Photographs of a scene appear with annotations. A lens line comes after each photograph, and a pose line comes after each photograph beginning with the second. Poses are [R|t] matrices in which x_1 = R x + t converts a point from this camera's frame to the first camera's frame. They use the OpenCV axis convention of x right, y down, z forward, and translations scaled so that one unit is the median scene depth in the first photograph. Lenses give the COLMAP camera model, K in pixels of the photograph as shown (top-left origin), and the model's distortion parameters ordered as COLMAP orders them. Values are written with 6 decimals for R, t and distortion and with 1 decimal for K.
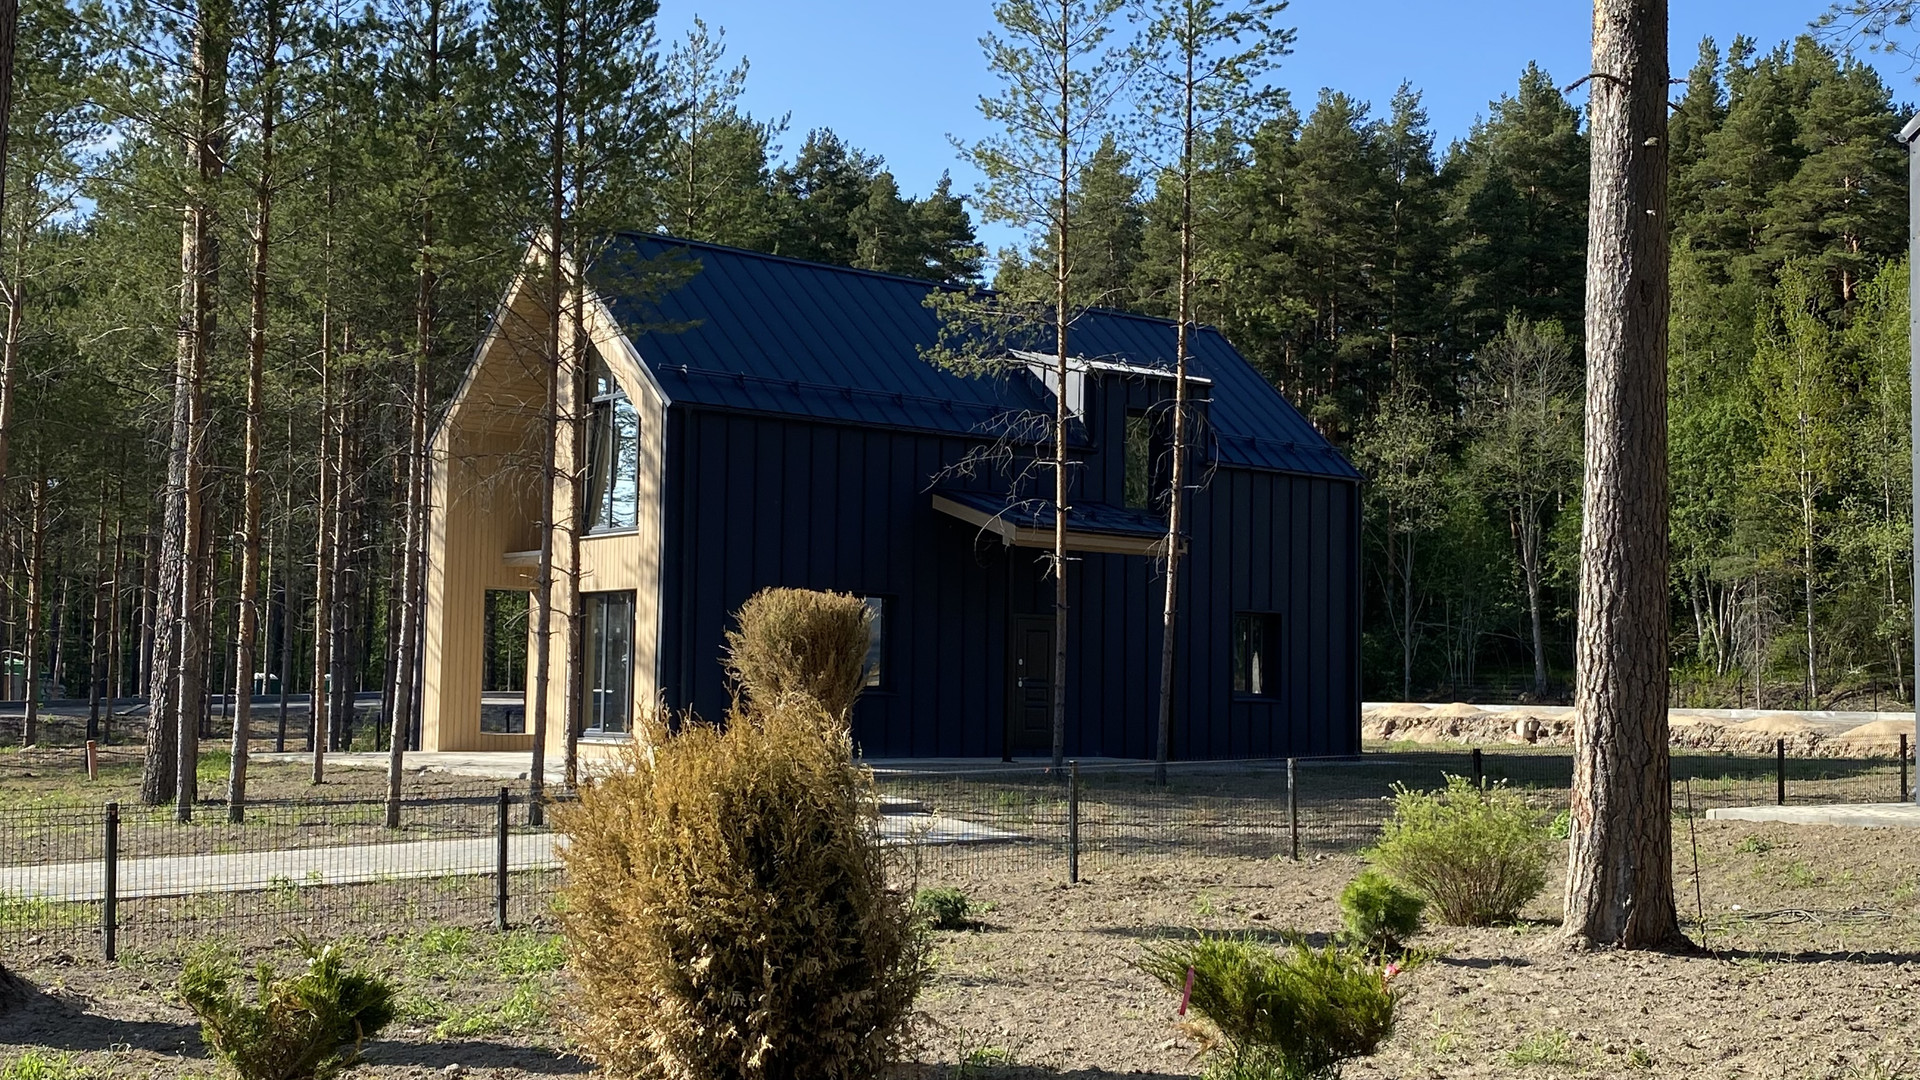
lens RADIAL K [[2142.0, 0, 965.3], [0, 2142.0, 548.4], [0, 0, 1]] dist [0.005268, 0.000000]
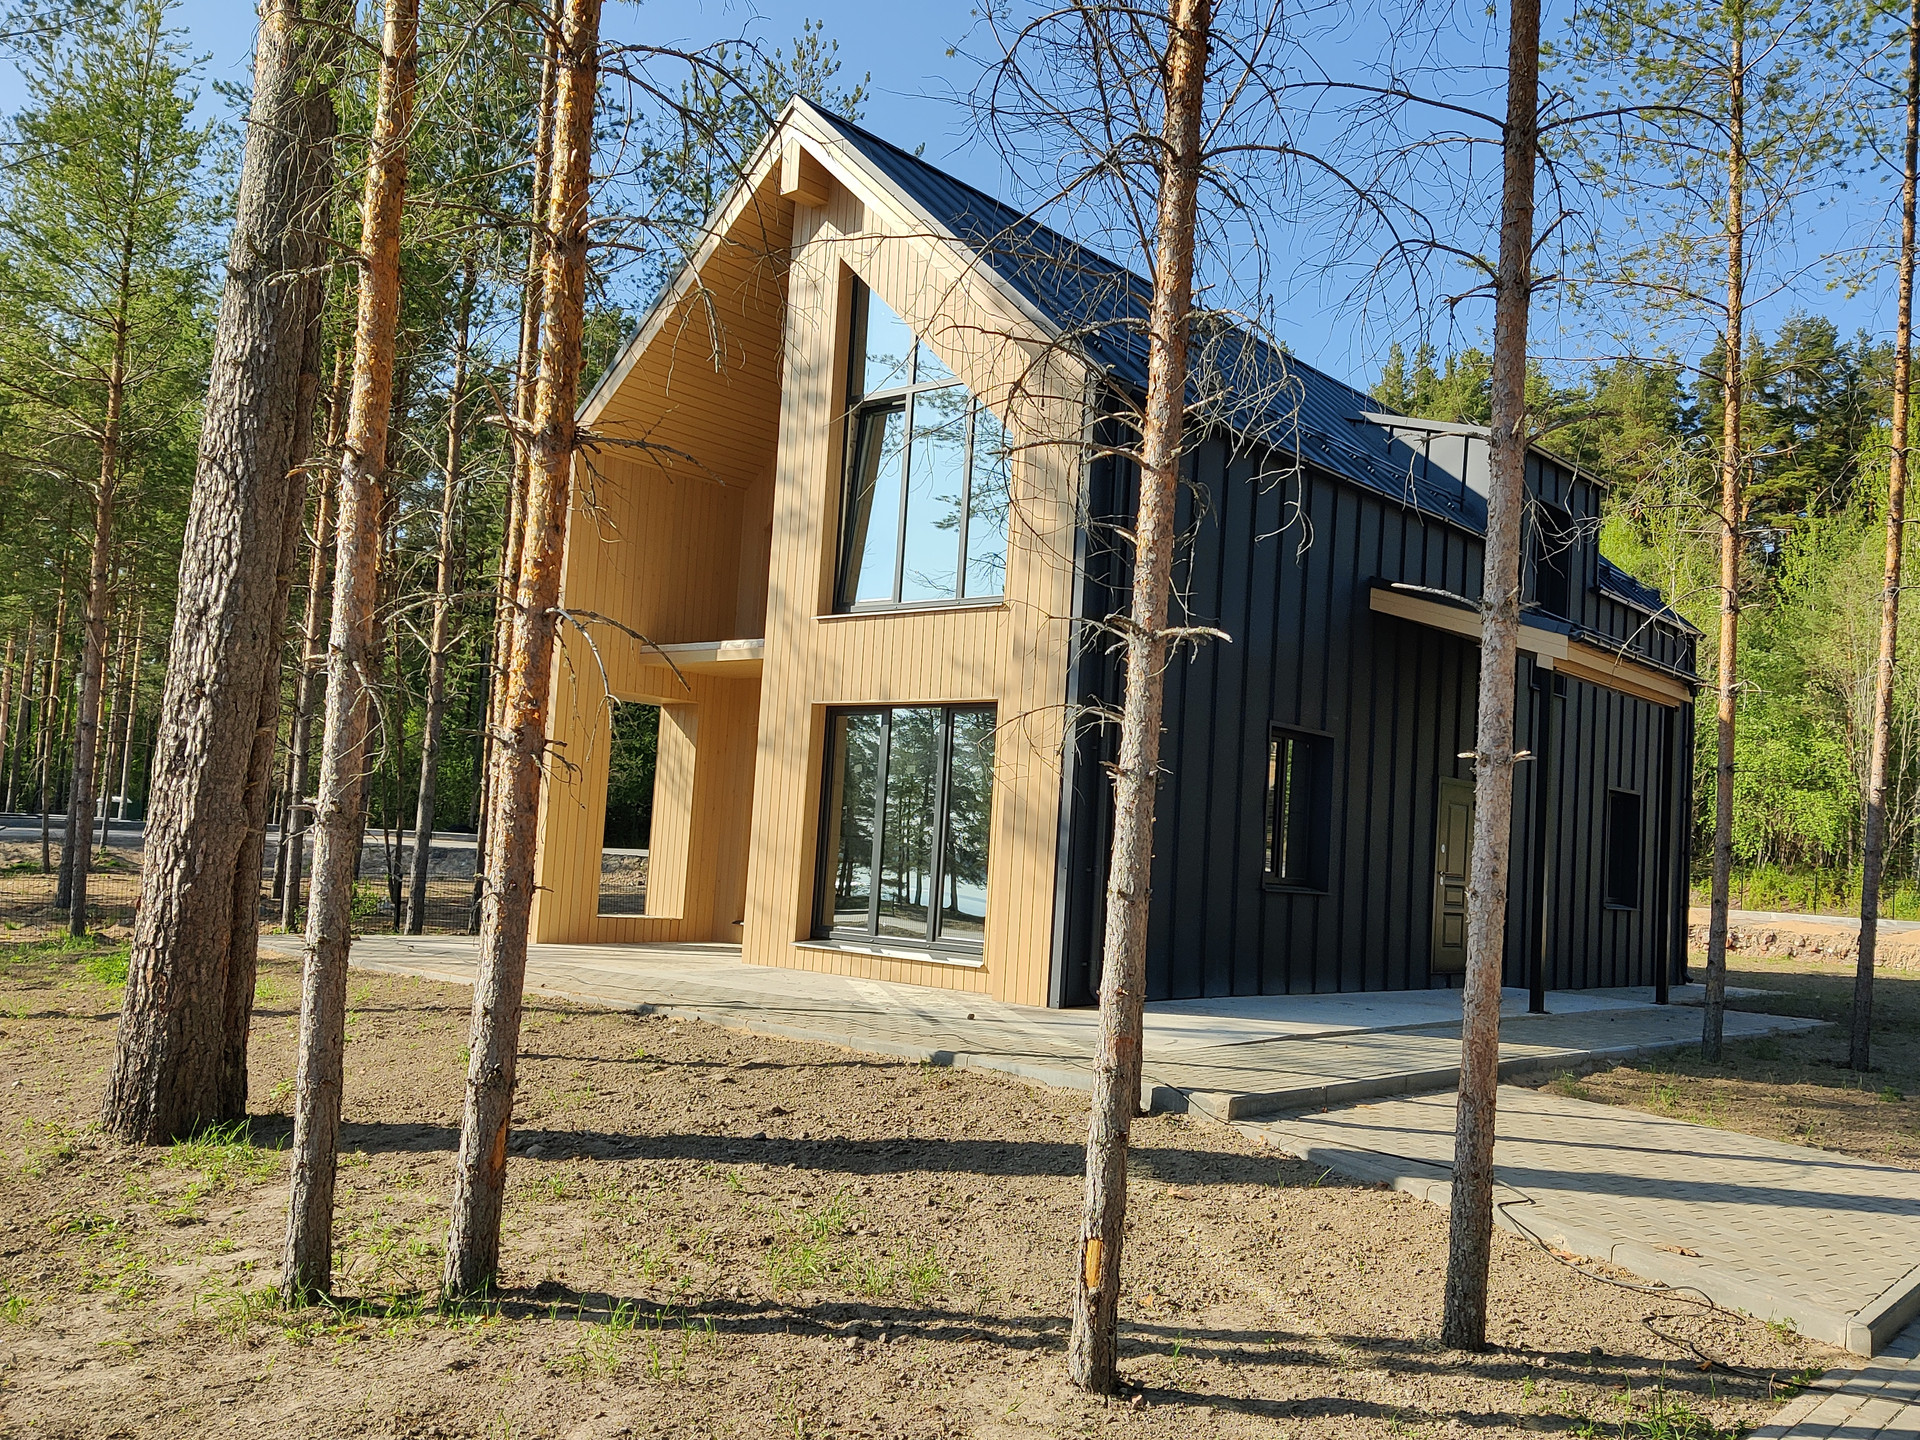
lens RADIAL K [[1660.0, 0, 962.5], [0, 1660.0, 746.8], [0, 0, 1]] dist [0.041953, -0.071801]
pose [[0.986779, 0.053047, 0.153143, -0.202241], [-0.054139, 0.998529, 0.002965, 0.027563], [-0.152761, -0.011216, 0.988200, 0.490671]]
